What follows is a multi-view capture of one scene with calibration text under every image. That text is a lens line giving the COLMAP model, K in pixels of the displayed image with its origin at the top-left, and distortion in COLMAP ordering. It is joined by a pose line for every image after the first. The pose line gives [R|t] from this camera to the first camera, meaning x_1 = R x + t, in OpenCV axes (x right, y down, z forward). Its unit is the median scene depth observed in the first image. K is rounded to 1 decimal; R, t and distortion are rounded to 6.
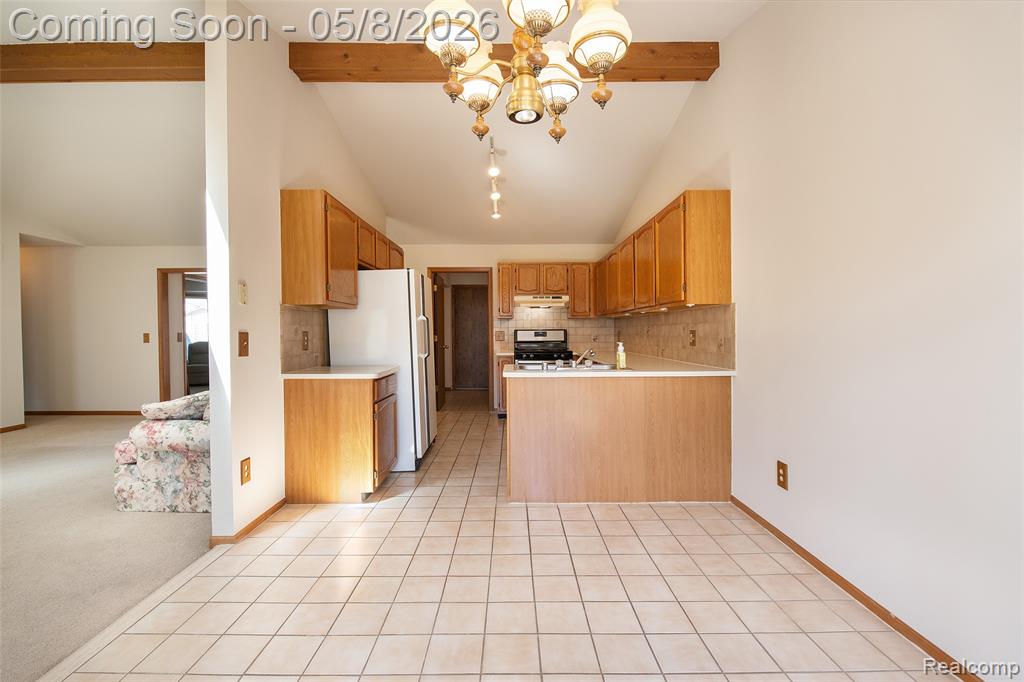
lens RADIAL K [[440.0, 0, 508.9], [0, 440.0, 334.2], [0, 0, 1]] dist [-0.002723, -0.000356]
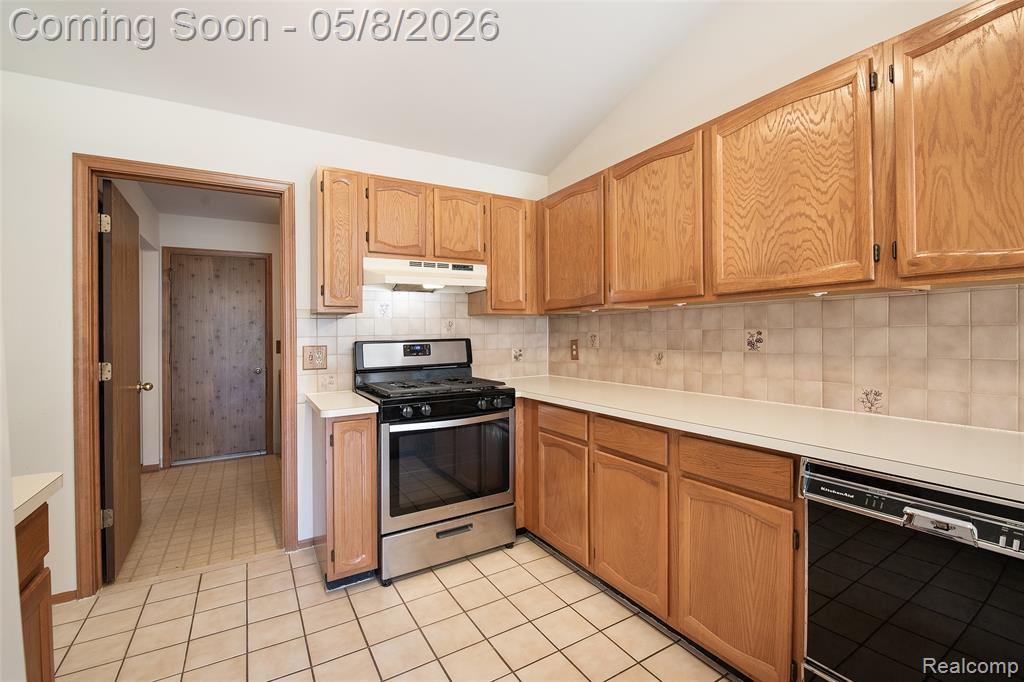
lens RADIAL K [[454.9, 0, 527.1], [0, 454.9, 330.2], [0, 0, 1]] dist [-0.002255, -0.000688]
pose [[0.851069, -0.002872, 0.525046, -0.075044], [0.015015, 0.999709, -0.018870, -0.010049], [-0.524839, 0.023943, 0.850864, 0.547422]]
